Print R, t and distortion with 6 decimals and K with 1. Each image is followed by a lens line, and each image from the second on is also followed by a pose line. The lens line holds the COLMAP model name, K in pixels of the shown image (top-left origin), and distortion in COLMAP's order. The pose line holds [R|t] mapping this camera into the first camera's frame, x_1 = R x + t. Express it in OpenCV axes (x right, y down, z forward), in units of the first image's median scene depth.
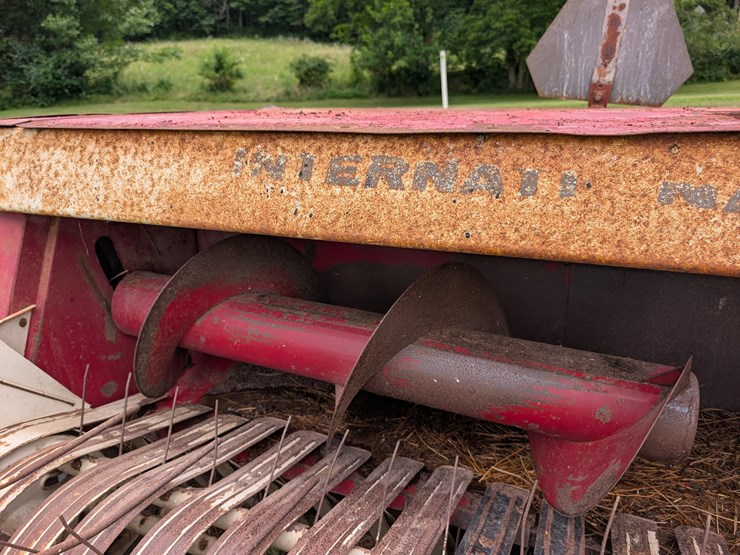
lens RADIAL K [[536.1, 0, 370.1], [0, 536.1, 288.8], [0, 0, 1]] dist [0.000354, 0.001817]
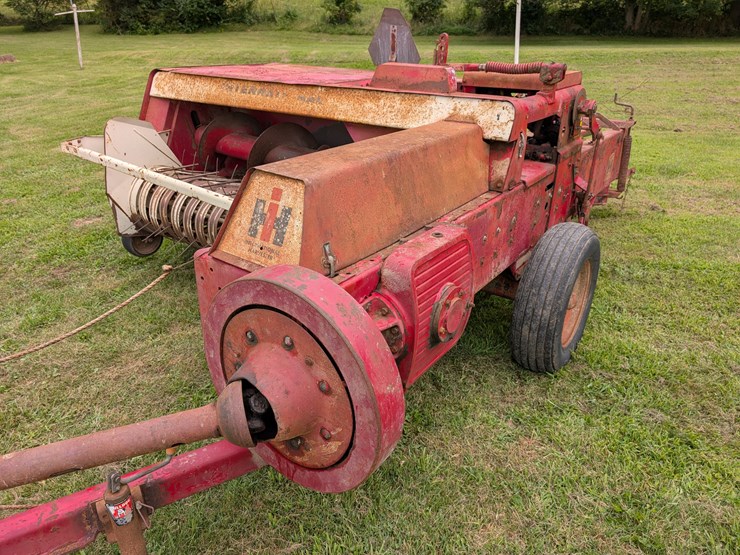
lens RADIAL K [[531.5, 0, 366.2], [0, 531.5, 276.3], [0, 0, 1]] dist [0.019656, -0.015342]
pose [[0.972844, 0.123811, -0.195562, 1.347112], [-0.105232, 0.989127, 0.102732, 0.489666], [0.206155, -0.079363, 0.975296, -2.099856]]
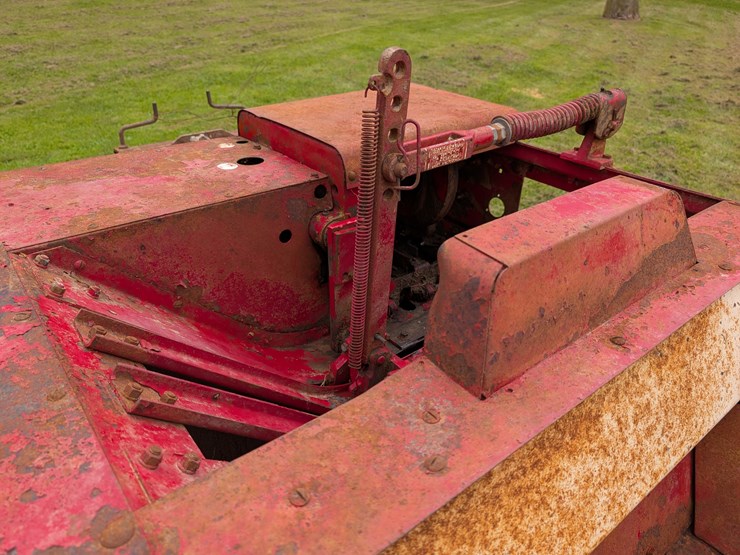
lens RADIAL K [[543.4, 0, 367.5], [0, 543.4, 284.2], [0, 0, 1]] dist [0.005028, -0.008729]
pose [[0.479417, -0.419647, 0.770750, 0.350531], [0.268886, 0.906261, 0.326177, -0.439192], [-0.835380, 0.050869, 0.547314, 0.322440]]
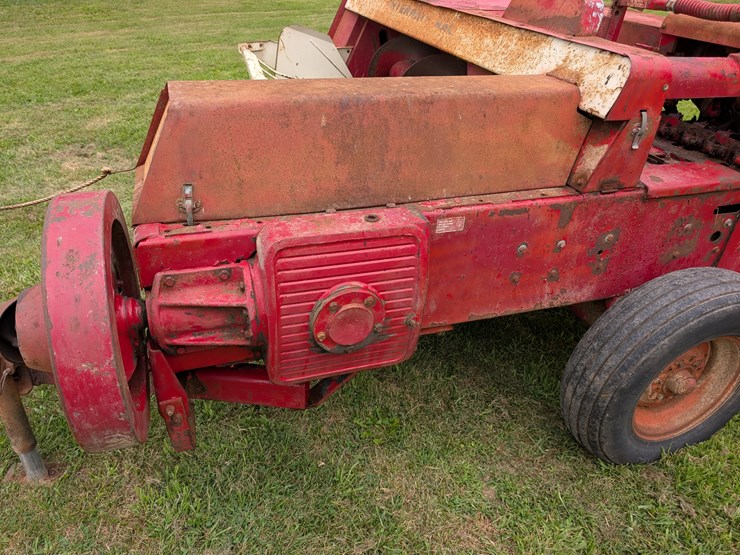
lens RADIAL K [[531.5, 0, 366.2], [0, 531.5, 276.3], [0, 0, 1]] dist [0.019656, -0.015342]
pose [[0.656919, 0.448052, -0.606389, 2.052862], [-0.314831, 0.893808, 0.319356, 0.229884], [0.685084, -0.018881, 0.728220, -1.312651]]
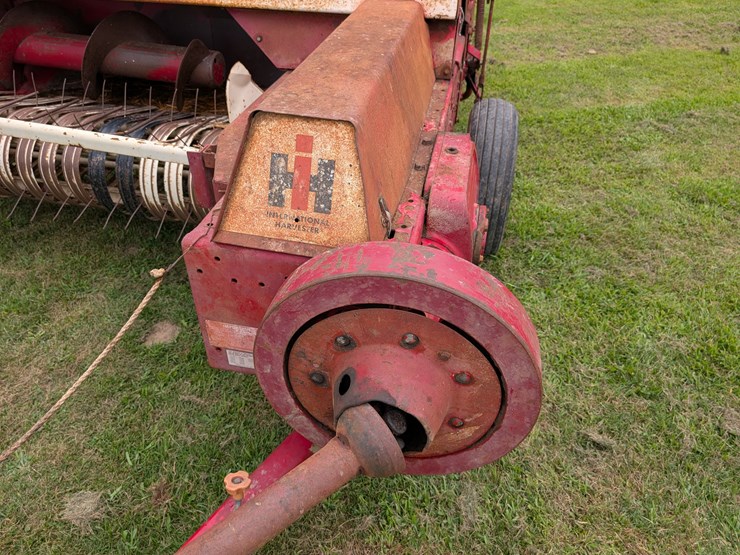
lens RADIAL K [[533.2, 0, 366.6], [0, 533.2, 267.8], [0, 0, 1]] dist [0.011028, -0.004481]
pose [[0.981364, -0.092700, 0.168319, 0.707479], [0.037040, 0.950771, 0.307674, 0.353080], [-0.188554, -0.295706, 0.936486, -1.807916]]
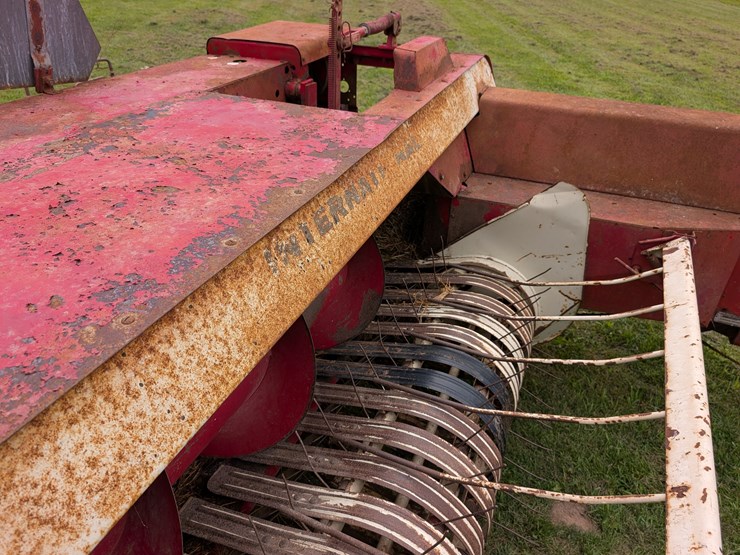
lens RADIAL K [[541.4, 0, 366.8], [0, 541.4, 277.8], [0, 0, 1]] dist [0.008307, -0.007325]
pose [[-0.013130, -0.515870, 0.856566, -0.973821], [0.314065, 0.811160, 0.493338, -0.563615], [-0.949311, 0.275495, 0.151365, 0.567340]]
